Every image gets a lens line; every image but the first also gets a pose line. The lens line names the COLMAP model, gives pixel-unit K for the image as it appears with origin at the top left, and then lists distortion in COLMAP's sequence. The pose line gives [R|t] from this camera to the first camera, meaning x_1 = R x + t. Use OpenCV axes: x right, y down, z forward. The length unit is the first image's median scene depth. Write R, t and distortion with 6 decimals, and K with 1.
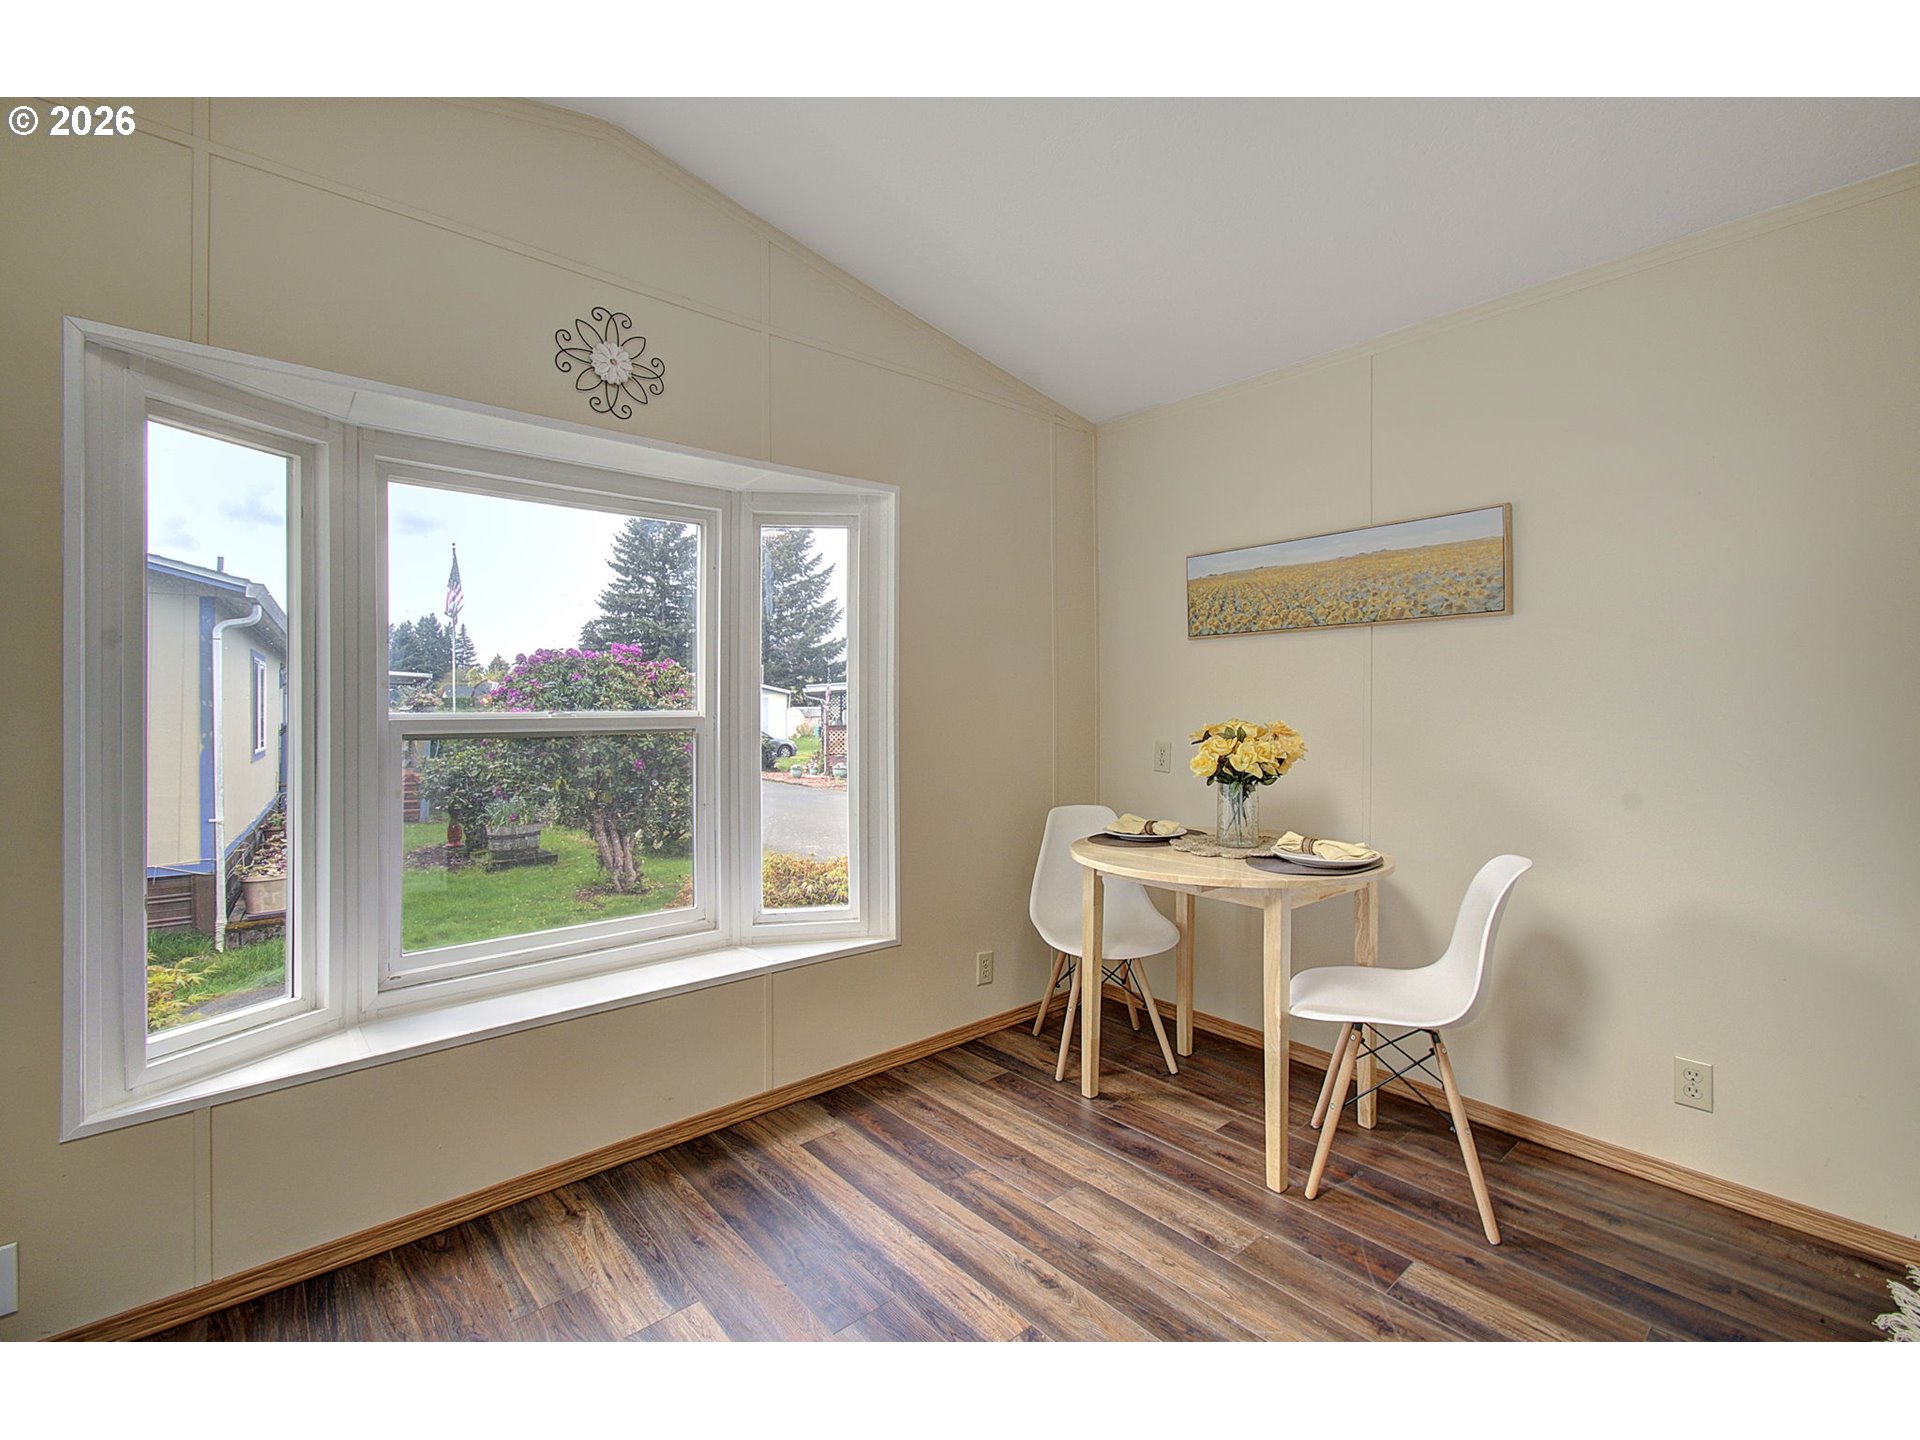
lens RADIAL K [[835.7, 0, 958.9], [0, 835.7, 708.8], [0, 0, 1]] dist [-0.000183, 0.000080]
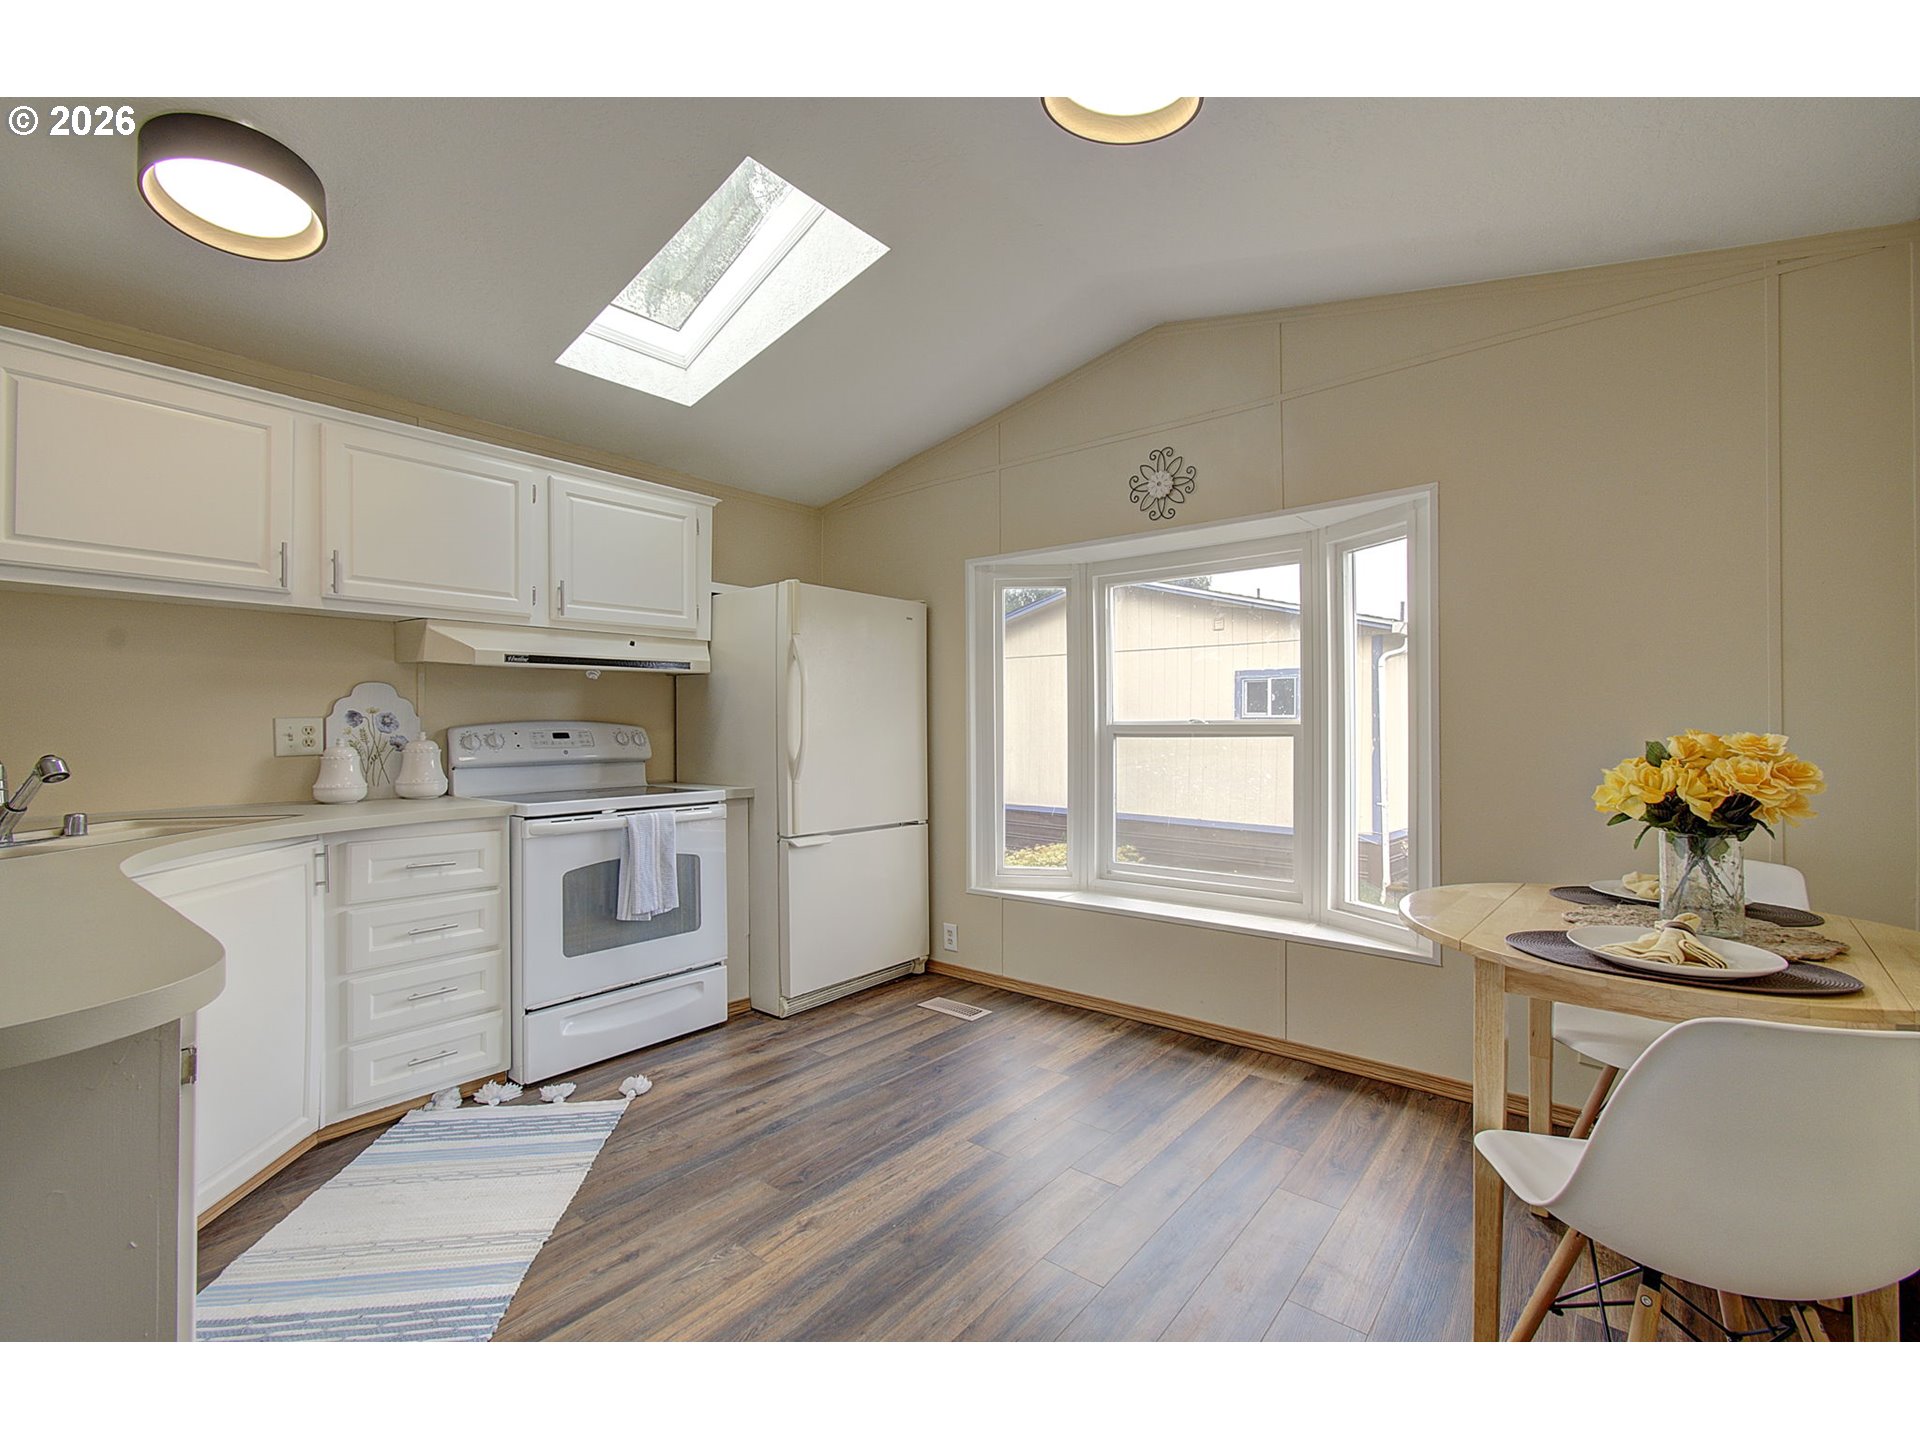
lens RADIAL K [[844.1, 0, 960.0], [0, 844.1, 720.0], [0, 0, 1]] dist [0.001180, 0.000235]
pose [[0.161865, 0.000436, -0.986813, 0.973394], [-0.001674, 0.999999, 0.000167, 0.005836], [0.986811, 0.001625, 0.161866, 0.390157]]
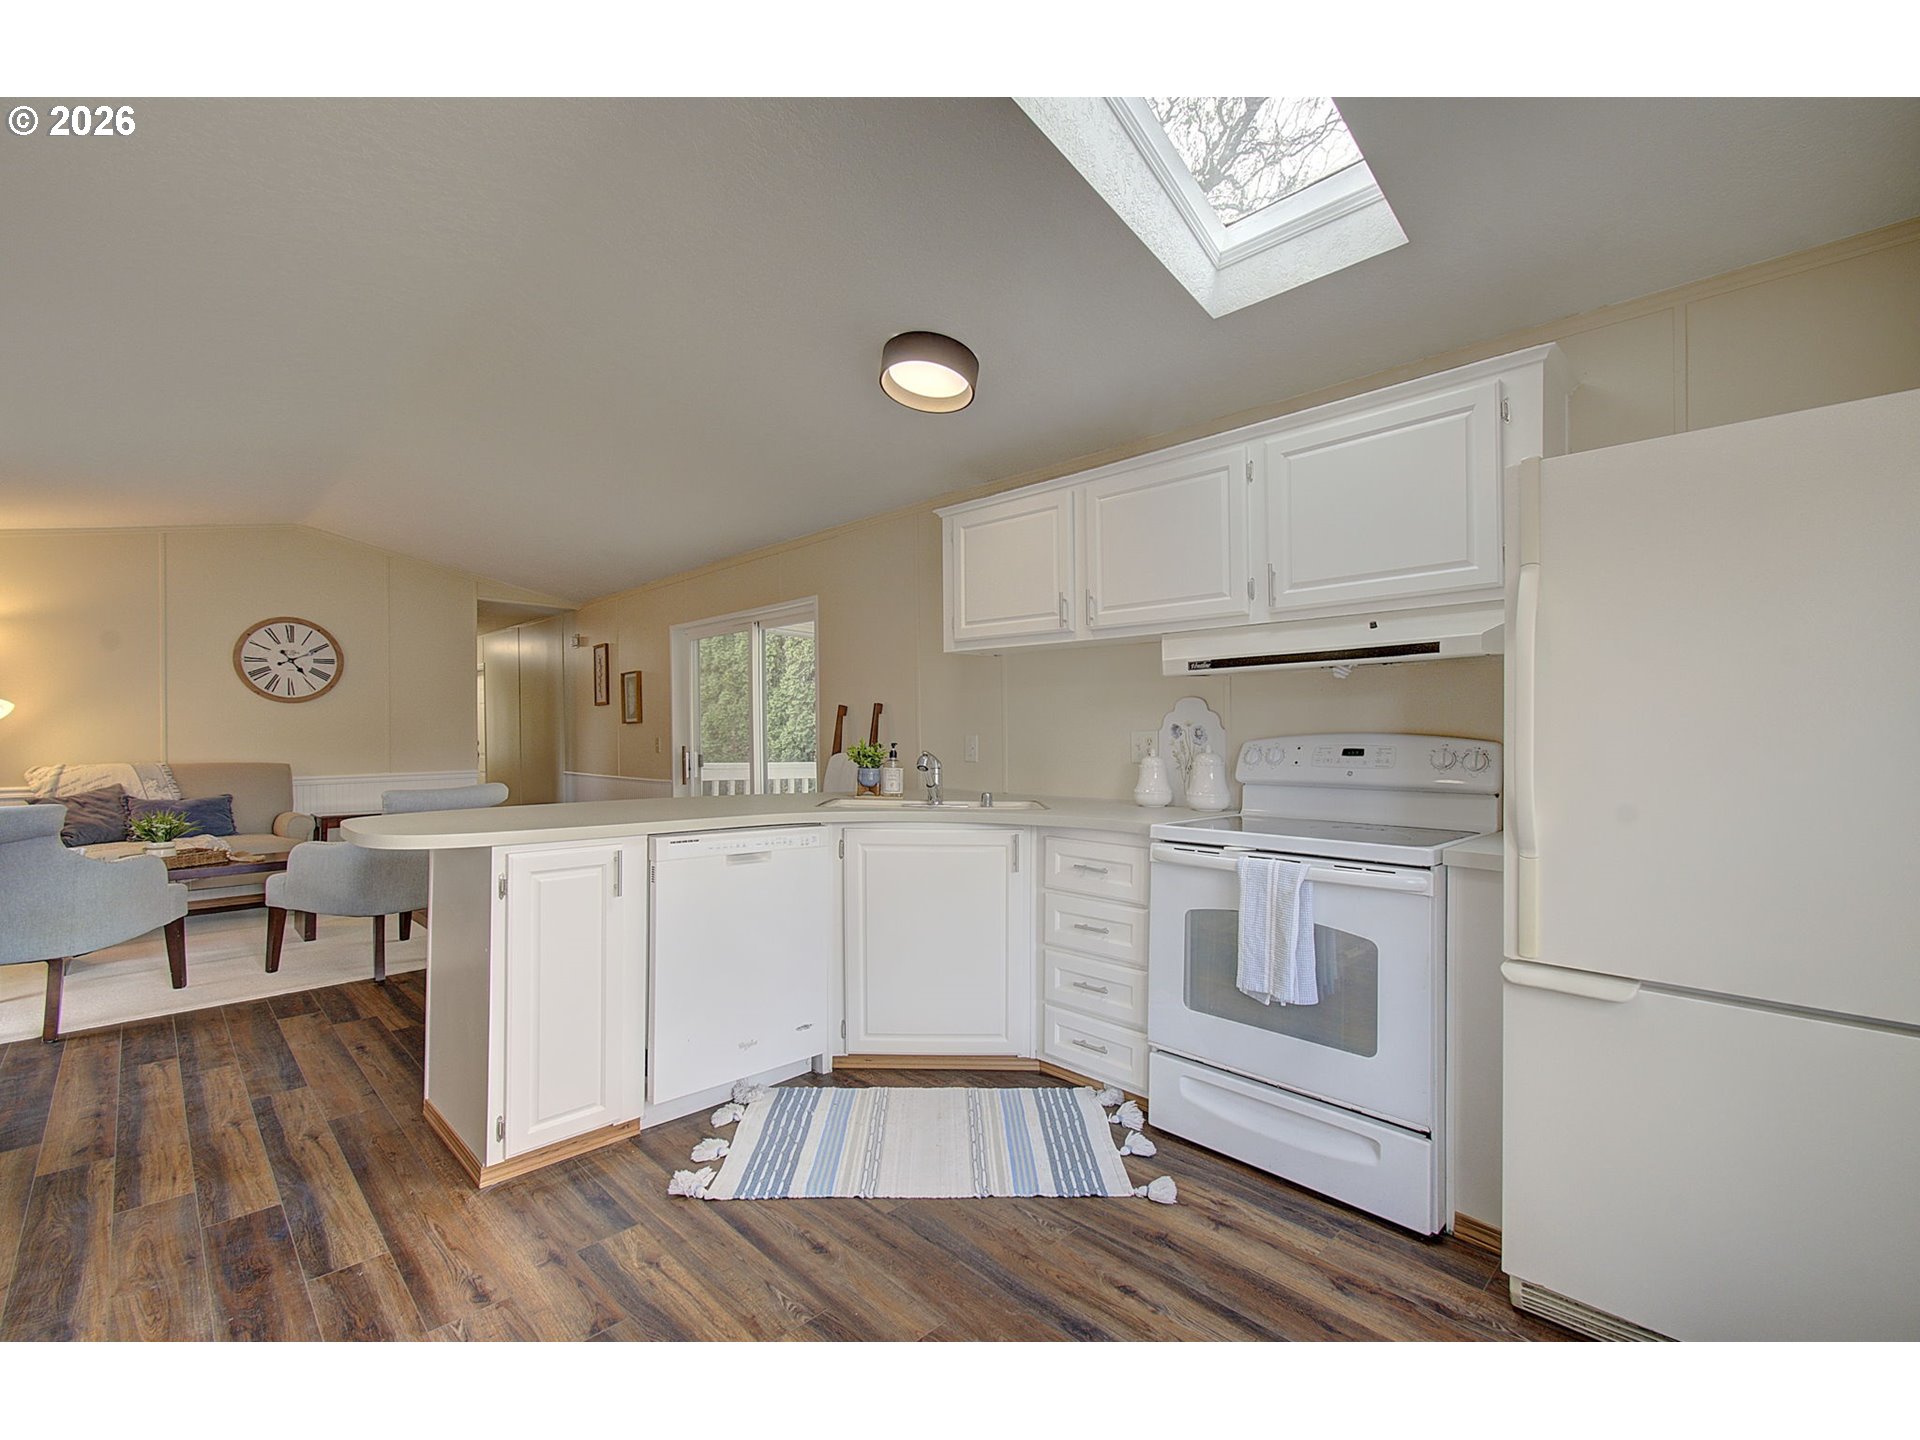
lens RADIAL K [[840.2, 0, 955.1], [0, 840.2, 729.7], [0, 0, 1]] dist [0.000241, 0.000259]
pose [[-0.999205, 0.004810, -0.039574, -0.018654], [0.004755, 0.999988, 0.001471, -0.001012], [0.039580, 0.001281, -0.999216, 1.083208]]
